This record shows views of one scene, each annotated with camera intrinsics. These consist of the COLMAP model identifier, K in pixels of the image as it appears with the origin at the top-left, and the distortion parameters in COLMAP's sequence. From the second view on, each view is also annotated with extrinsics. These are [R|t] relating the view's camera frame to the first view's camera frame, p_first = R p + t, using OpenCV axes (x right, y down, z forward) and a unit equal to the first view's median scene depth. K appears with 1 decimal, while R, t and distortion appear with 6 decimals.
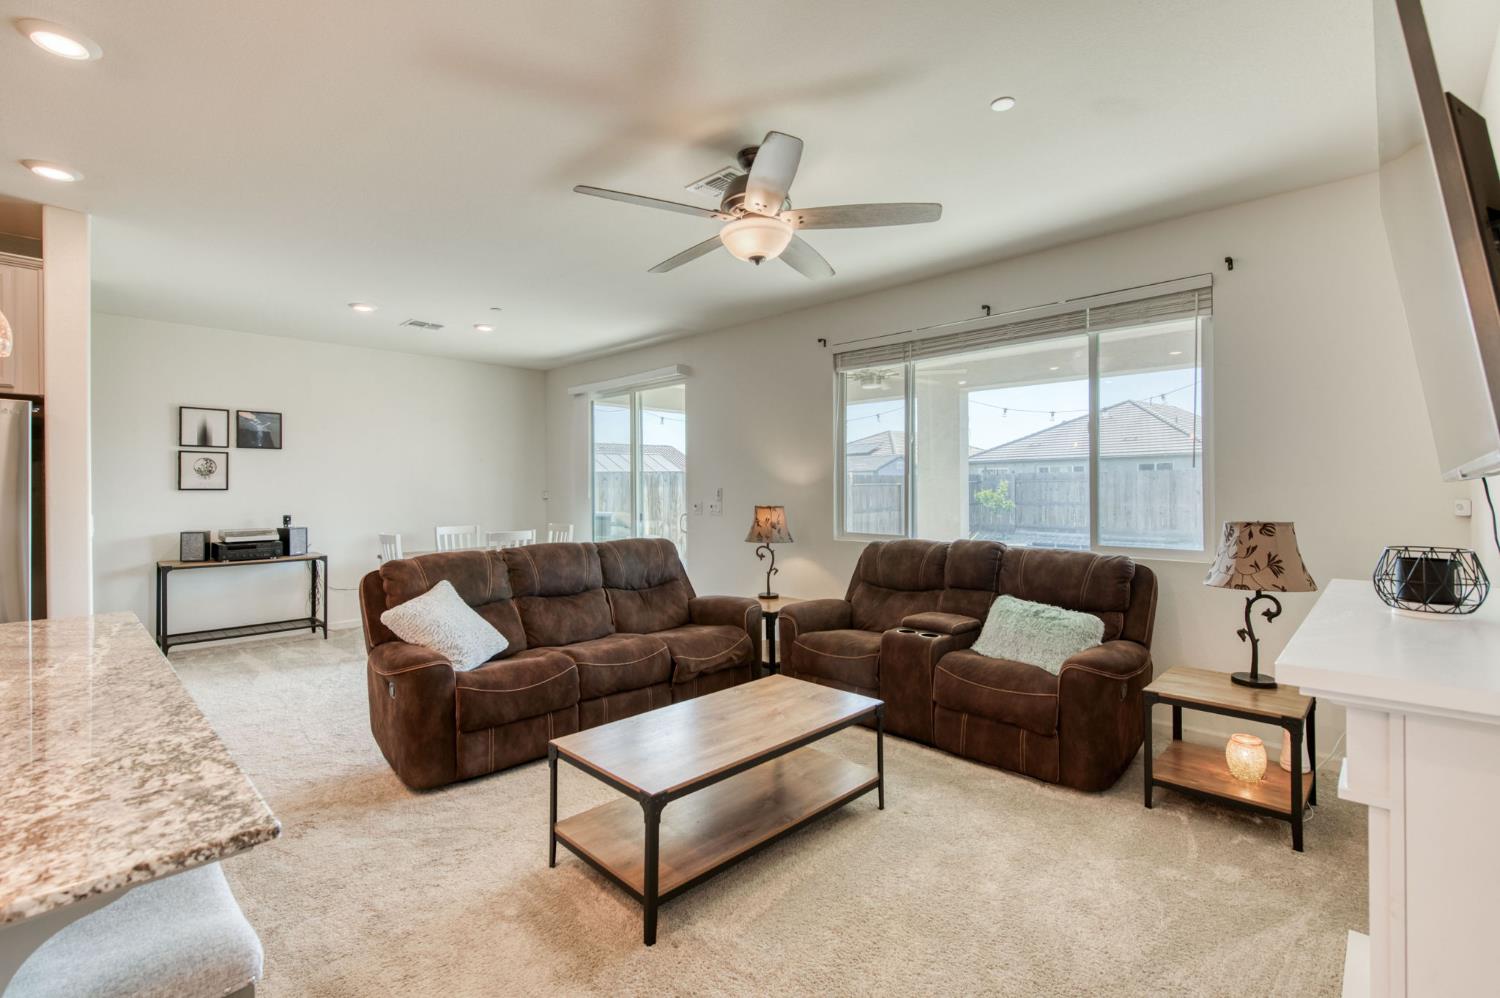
lens RADIAL K [[669.6, 0, 739.7], [0, 669.6, 487.4], [0, 0, 1]] dist [0.006229, -0.002646]
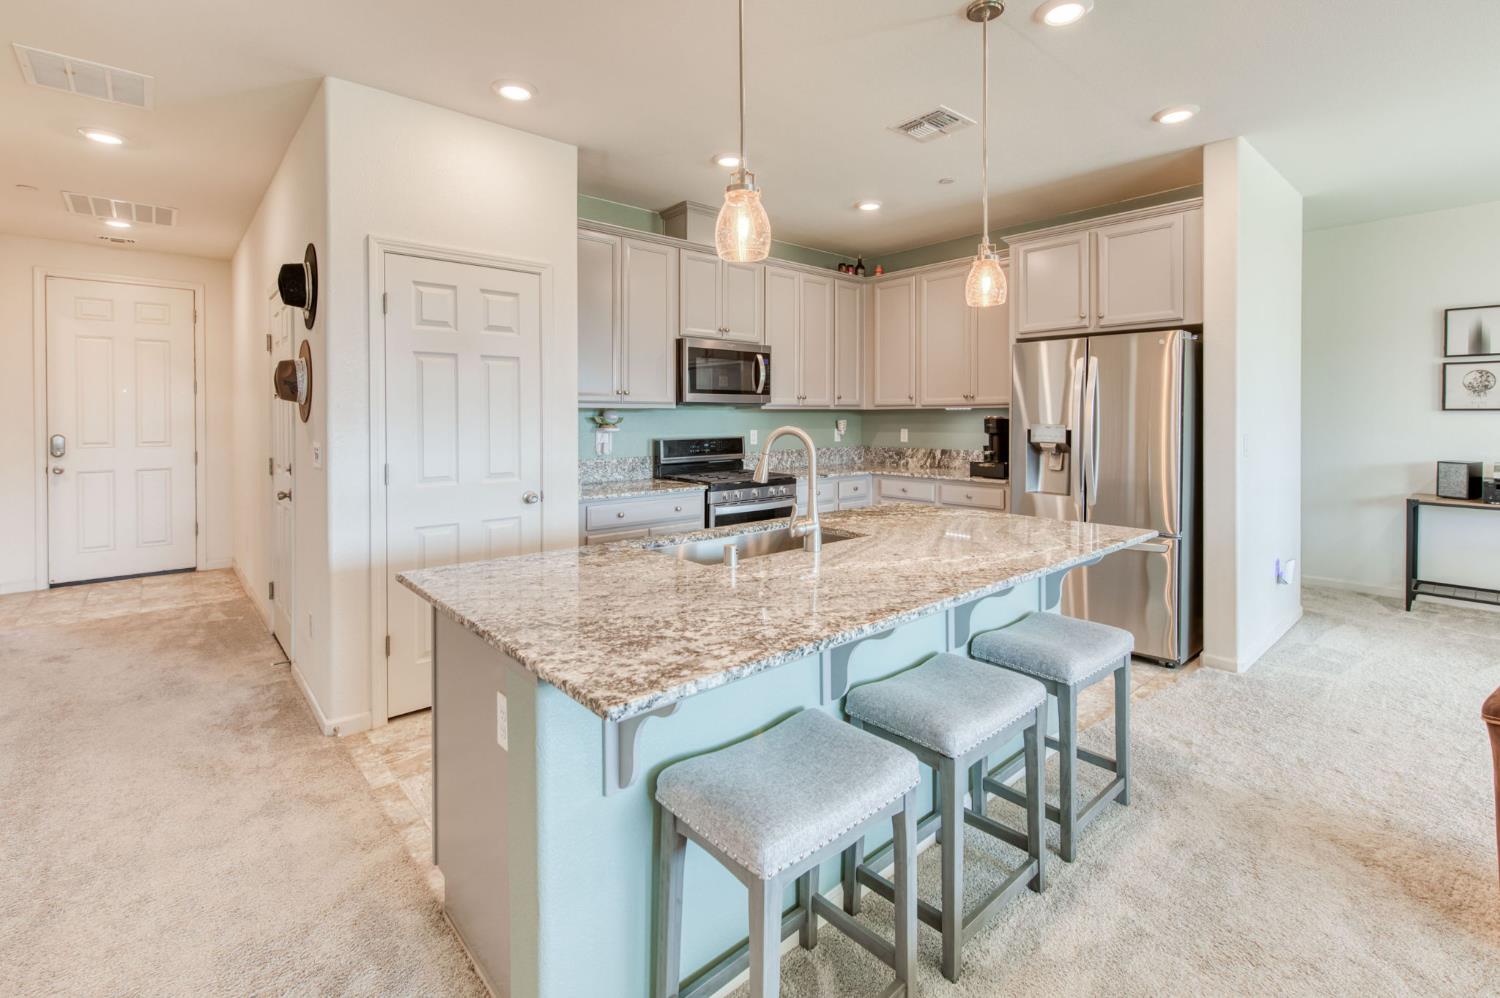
lens RADIAL K [[669.6, 0, 745.1], [0, 669.6, 423.2], [0, 0, 1]] dist [0.006229, -0.002646]
pose [[-0.071386, 0.014468, -0.997344, 0.091377], [0.005147, 0.999887, 0.014136, 0.005858], [0.997435, -0.004124, -0.071453, 0.322519]]
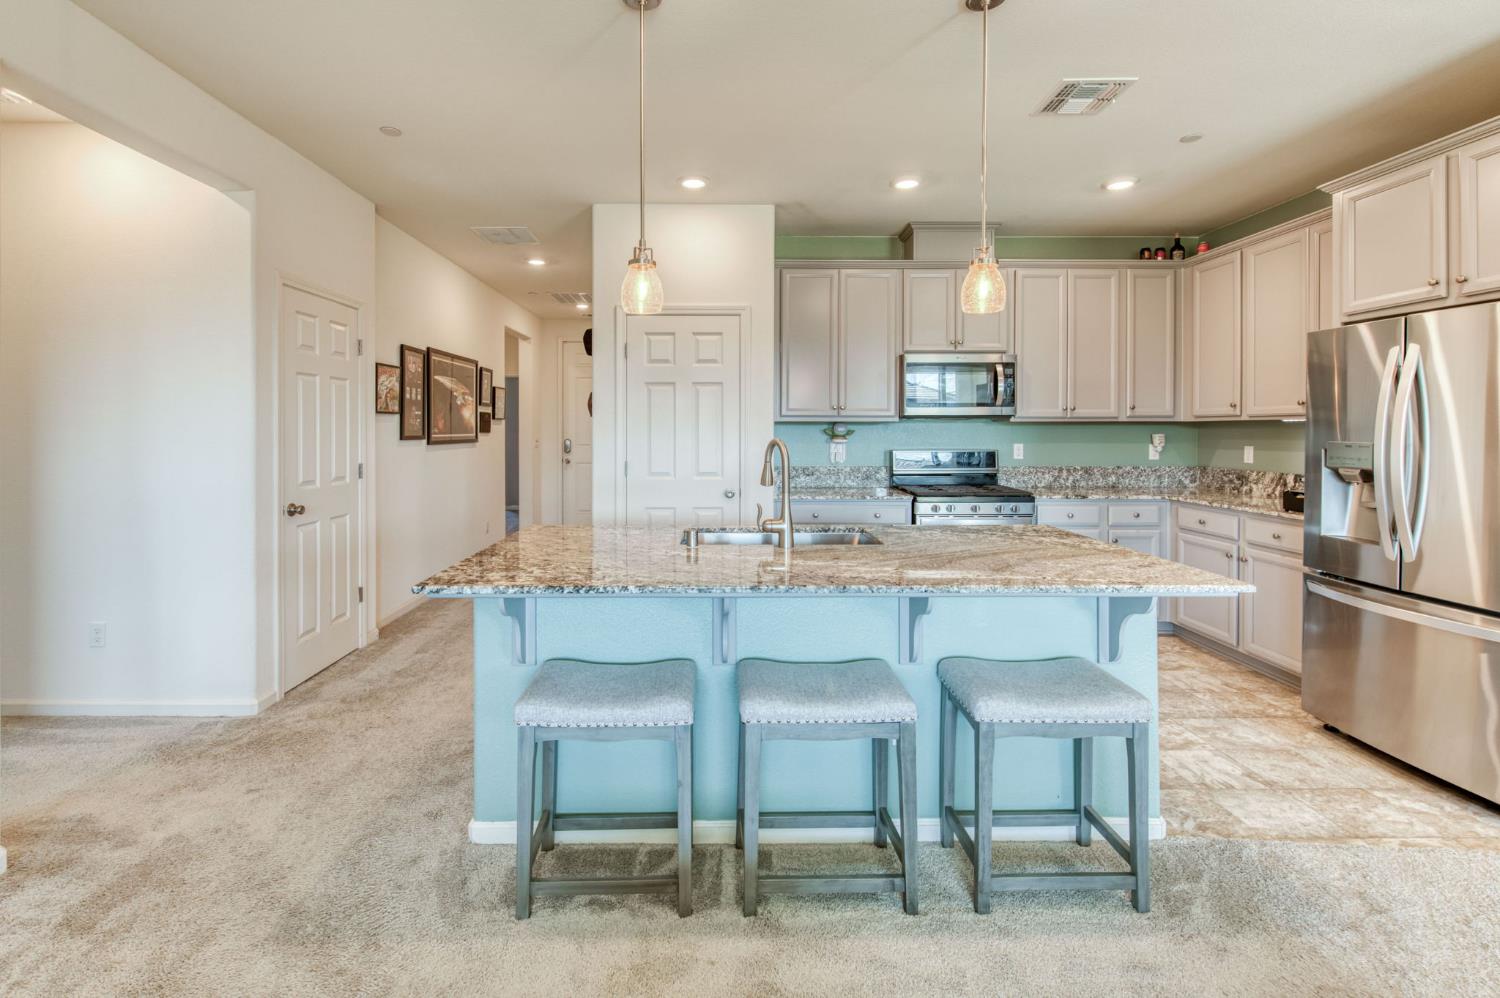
lens RADIAL K [[669.6, 0, 727.7], [0, 669.6, 428.8], [0, 0, 1]] dist [0.006229, -0.002646]
pose [[-0.696614, 0.004824, -0.717430, 0.023939], [0.004453, 0.999987, 0.002401, 0.005179], [0.717432, -0.001522, -0.696627, 0.791415]]
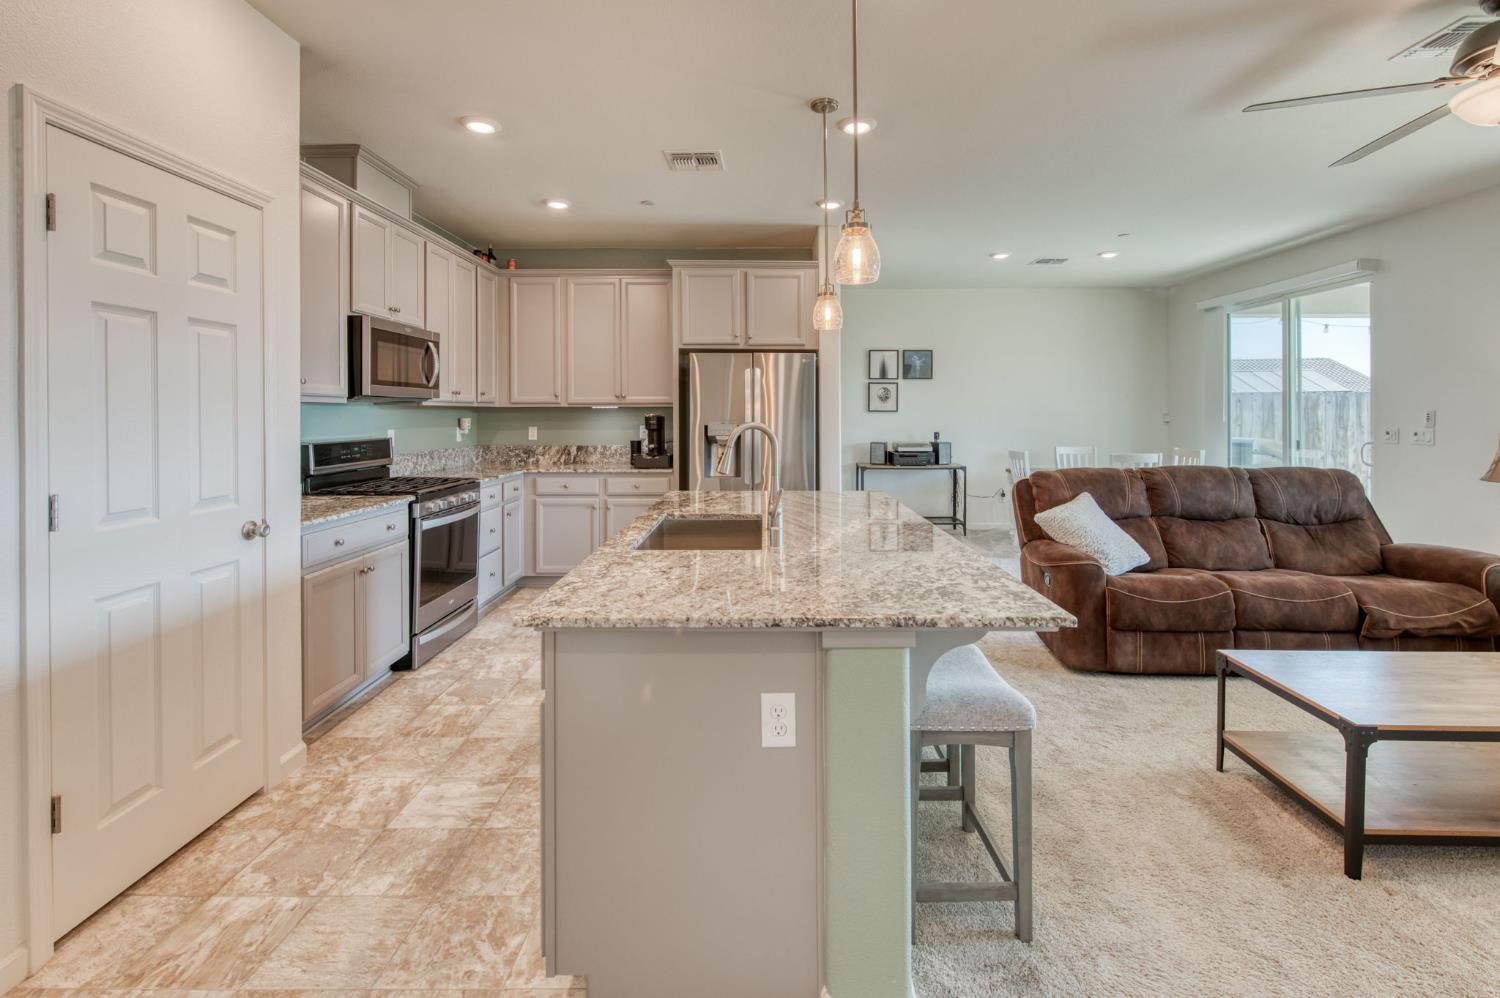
lens RADIAL K [[669.6, 0, 762.9], [0, 669.6, 413.3], [0, 0, 1]] dist [0.006229, -0.002646]
pose [[0.697278, 0.004206, -0.716788, -0.019825], [-0.002152, 0.999991, 0.003774, 0.005347], [0.716797, -0.001089, 0.697281, -0.160920]]
